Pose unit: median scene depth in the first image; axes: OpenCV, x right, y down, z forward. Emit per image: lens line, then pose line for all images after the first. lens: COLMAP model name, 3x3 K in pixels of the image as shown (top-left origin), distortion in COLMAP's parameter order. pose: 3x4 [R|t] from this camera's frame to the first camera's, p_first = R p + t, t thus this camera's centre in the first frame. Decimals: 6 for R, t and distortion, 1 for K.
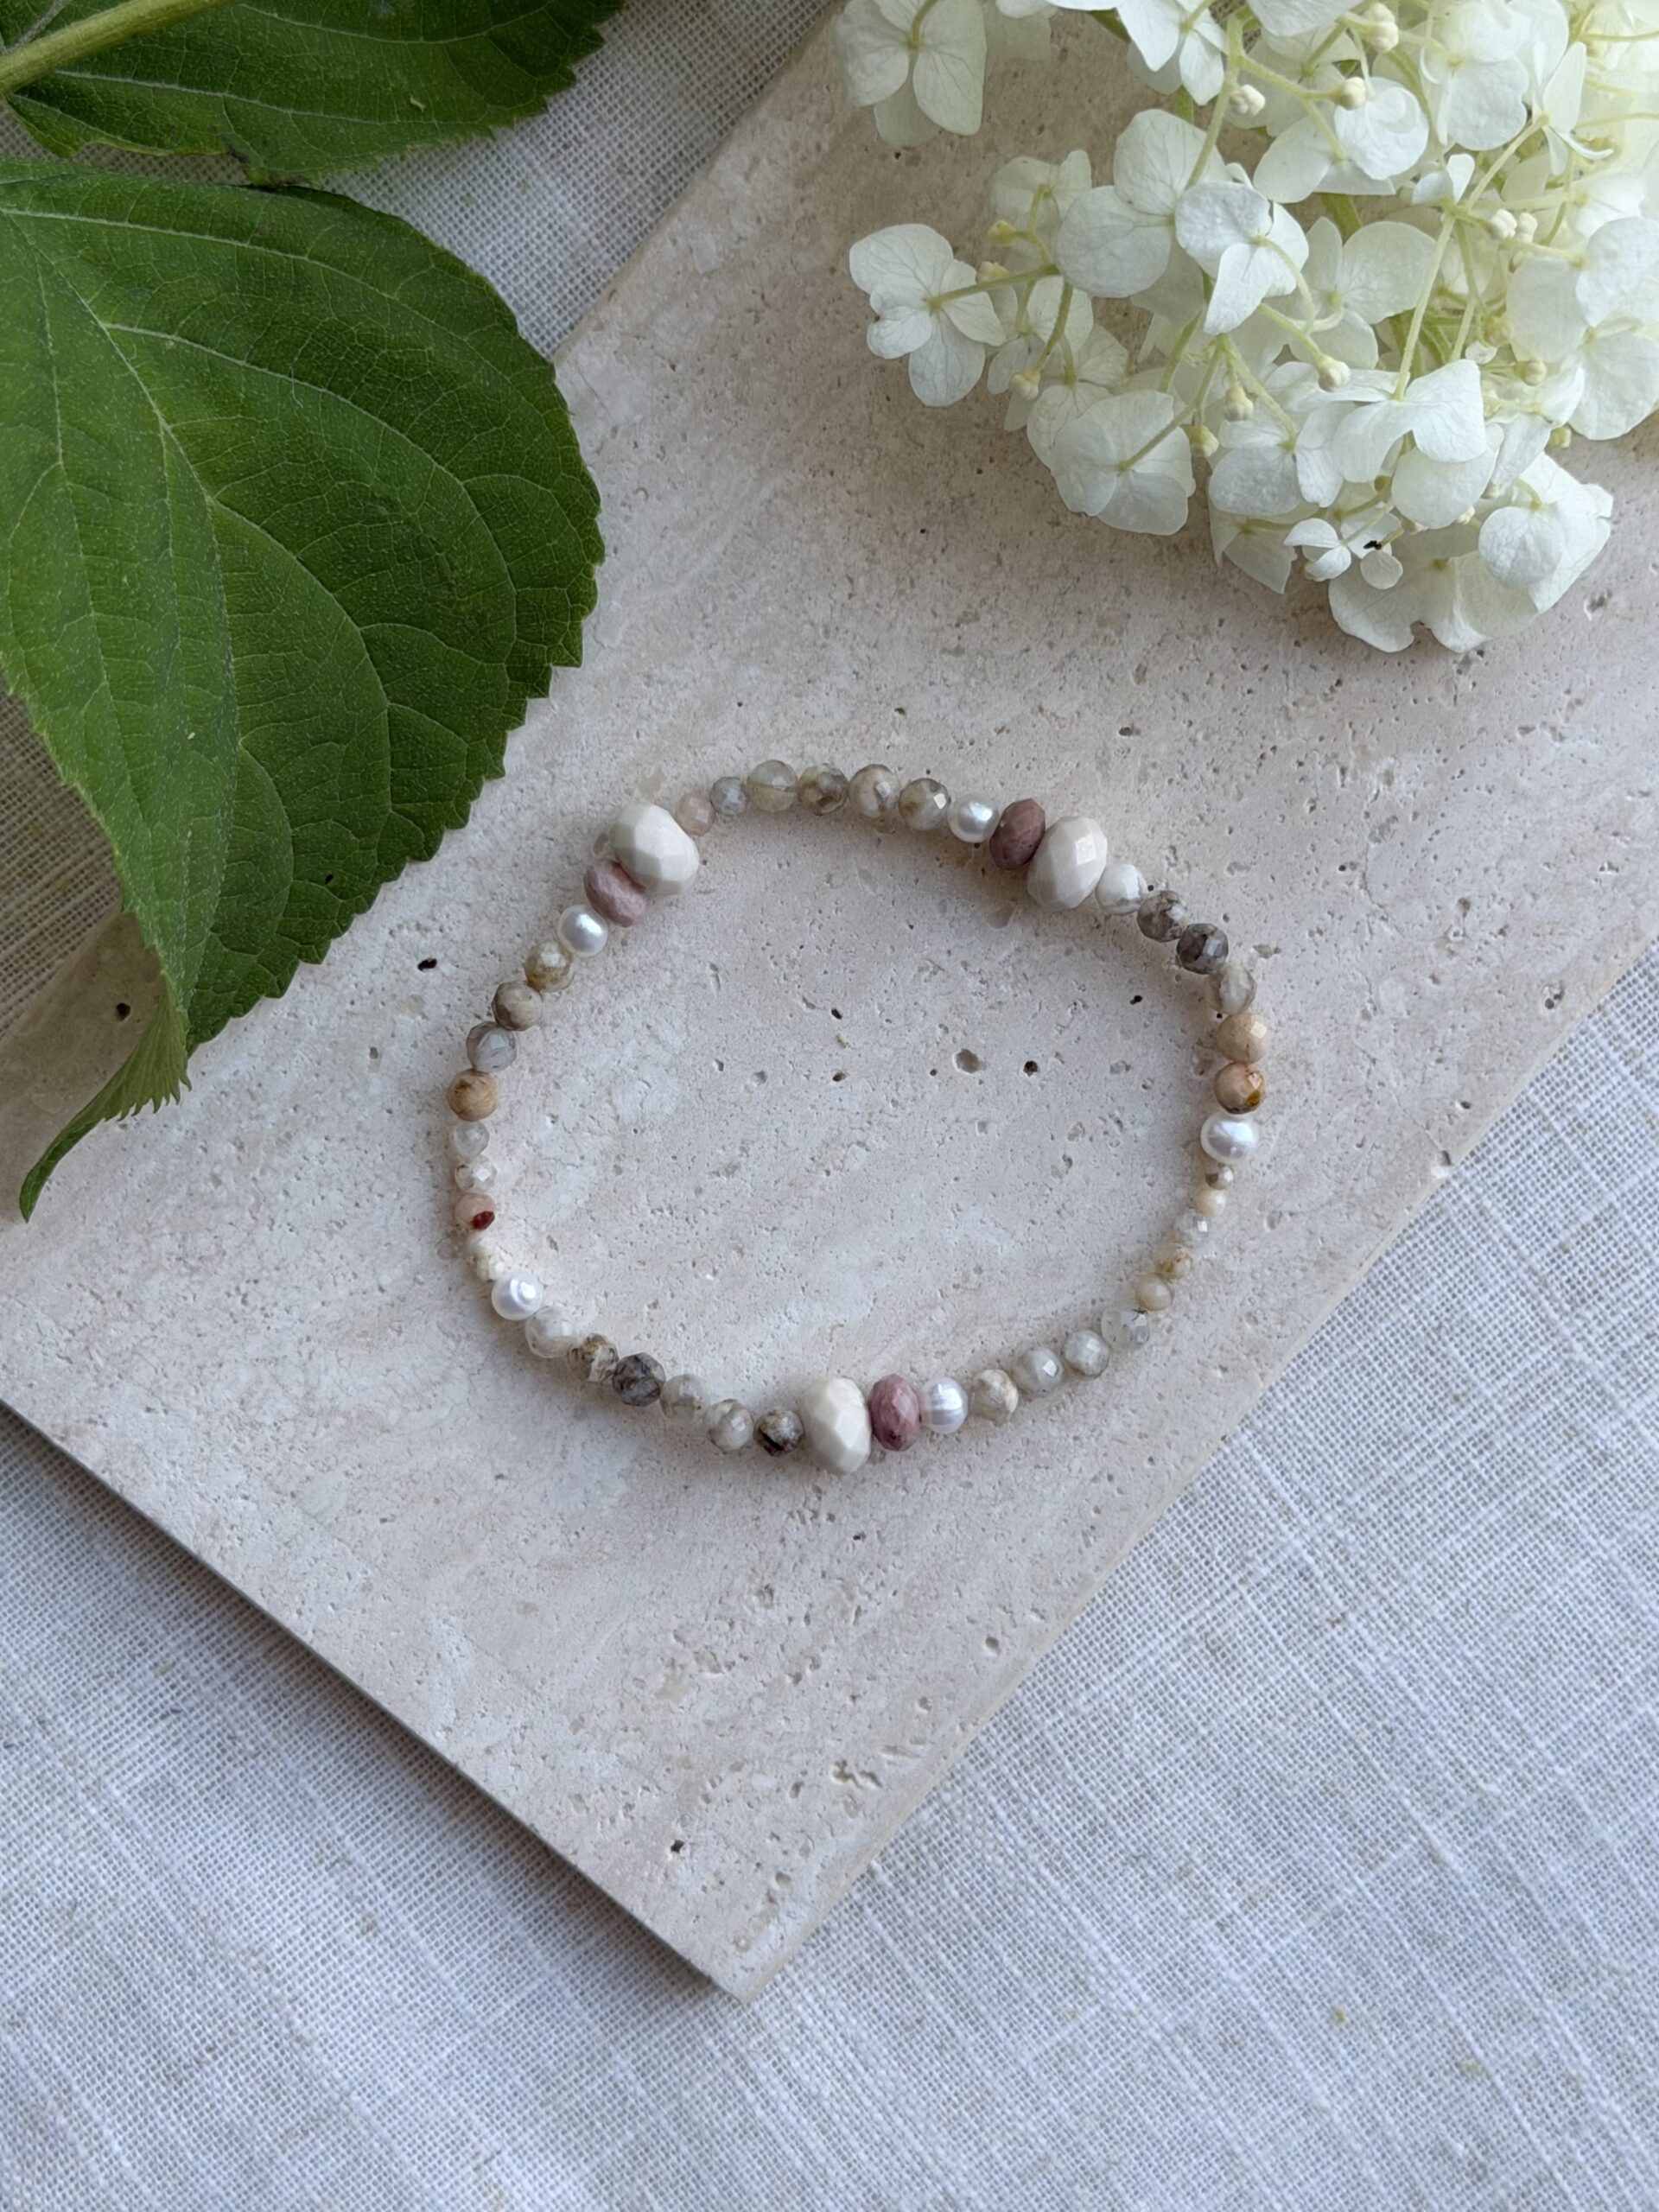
lens RADIAL K [[4220.7, 0, 829.5], [0, 4220.7, 1106.0], [0, 0, 1]] dist [0.130809, -0.013026]
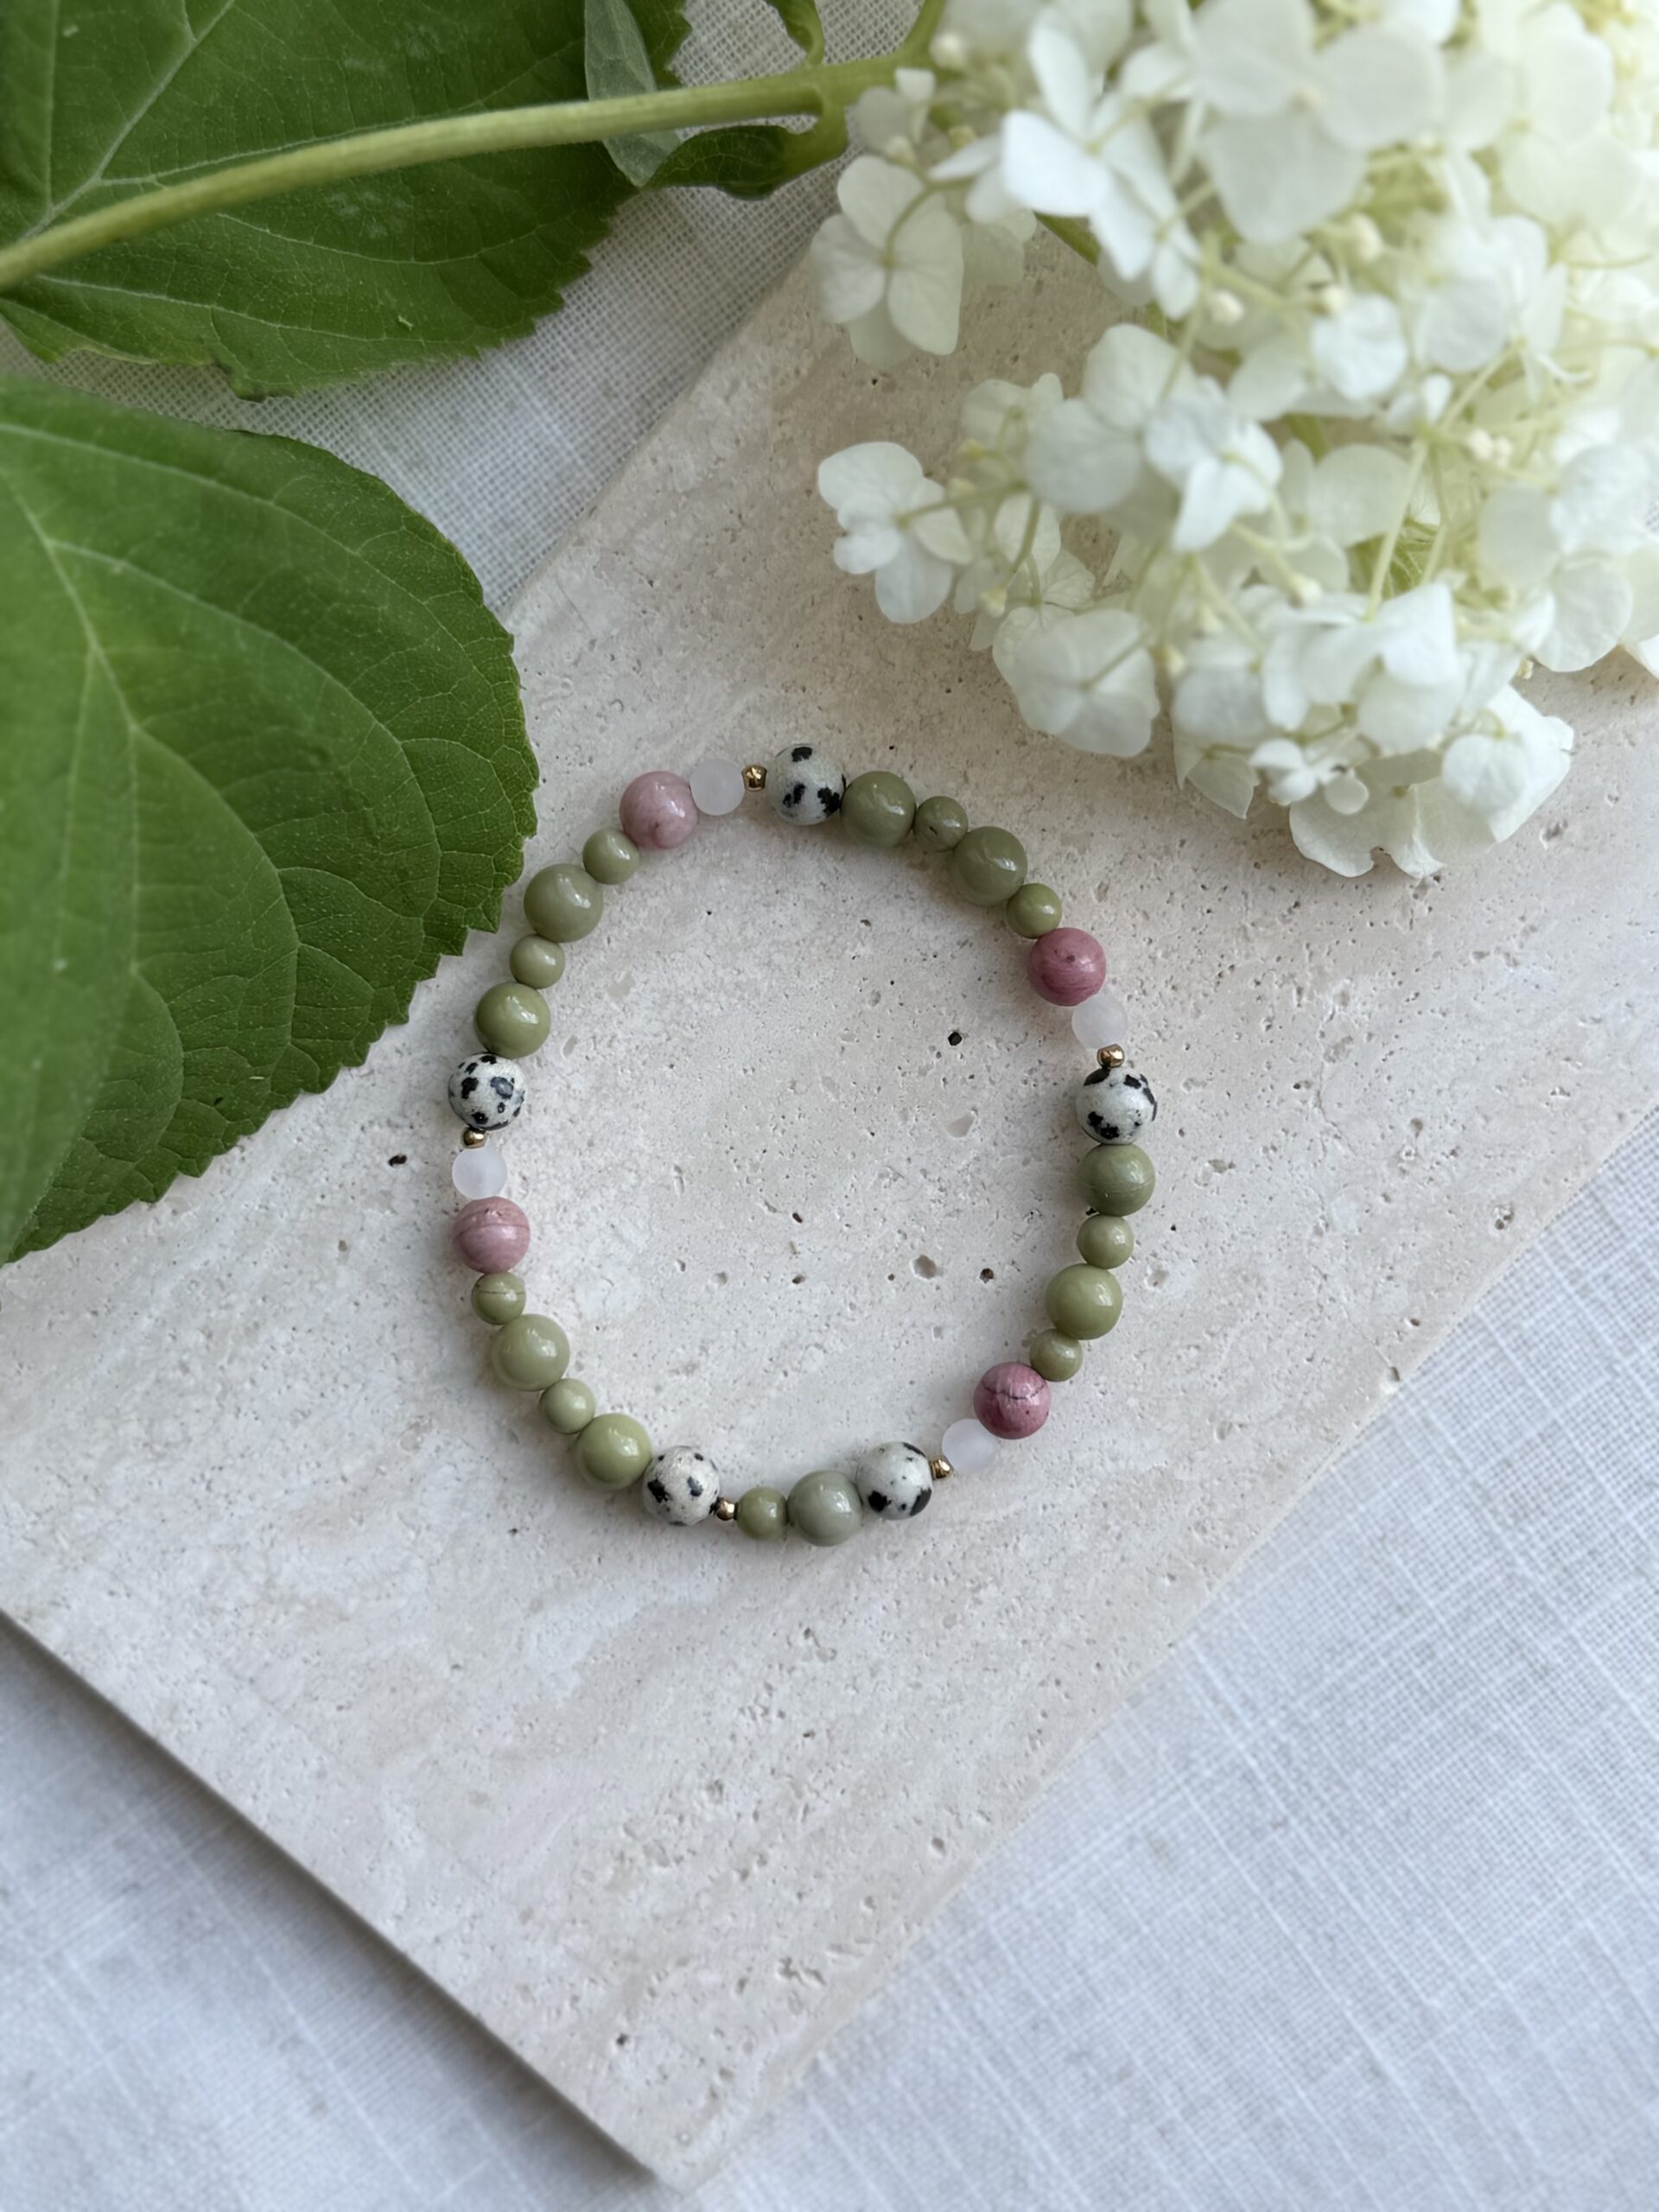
lens RADIAL K [[3246.8, 0, 838.3], [0, 3246.8, 1097.7], [0, 0, 1]] dist [0.132165, -0.180901]
pose [[0.999742, 0.022030, -0.005576, 0.015187], [-0.022217, 0.999101, -0.036102, -0.022547], [0.004776, 0.036216, 0.999333, 0.214937]]
